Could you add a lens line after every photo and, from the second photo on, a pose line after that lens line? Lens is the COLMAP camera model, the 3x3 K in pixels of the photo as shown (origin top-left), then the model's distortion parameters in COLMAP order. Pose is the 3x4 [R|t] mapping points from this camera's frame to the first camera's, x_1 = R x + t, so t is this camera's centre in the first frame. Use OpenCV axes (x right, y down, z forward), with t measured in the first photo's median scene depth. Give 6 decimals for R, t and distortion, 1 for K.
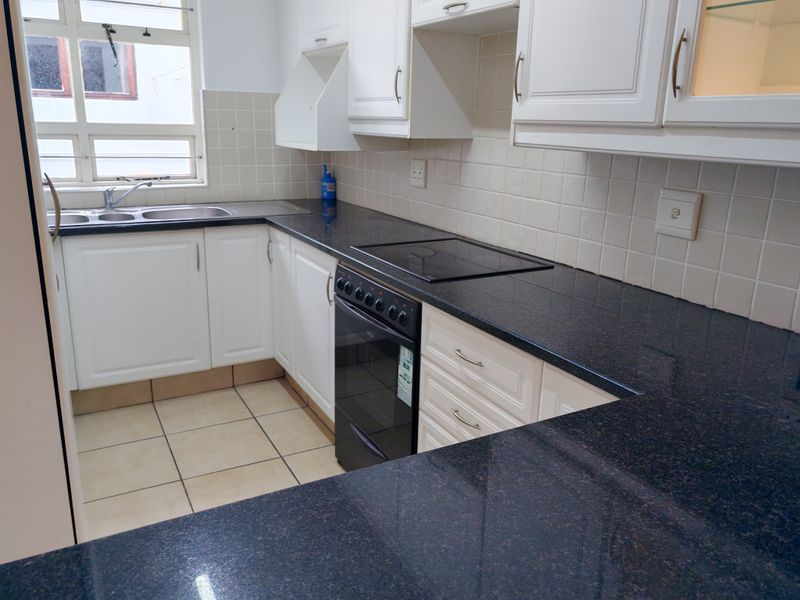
lens RADIAL K [[619.9, 0, 396.8], [0, 619.9, 285.7], [0, 0, 1]] dist [0.004165, 0.003401]
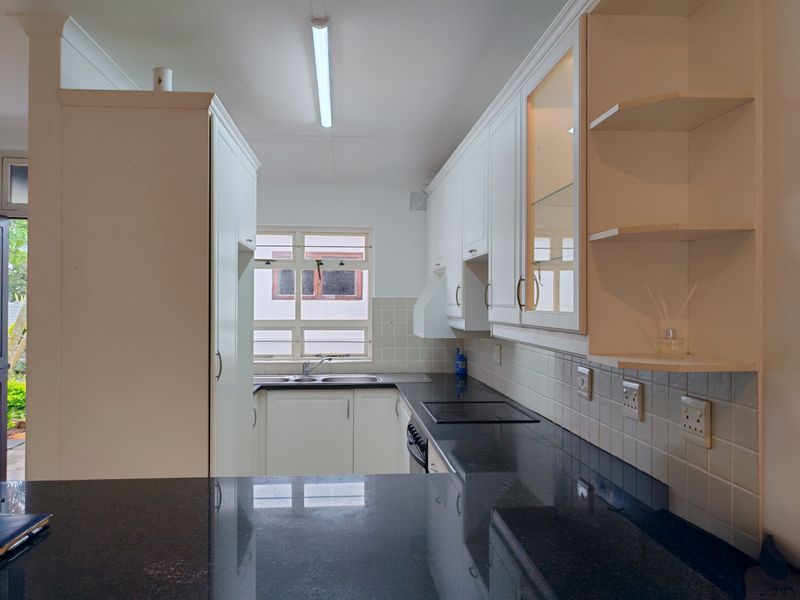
lens RADIAL K [[619.9, 0, 396.8], [0, 619.9, 285.7], [0, 0, 1]] dist [0.004165, 0.003401]
pose [[0.912269, -0.030318, -0.408468, 0.363721], [-0.089046, 0.958724, -0.270034, 0.056012], [0.399795, 0.282716, 0.871915, -0.292338]]
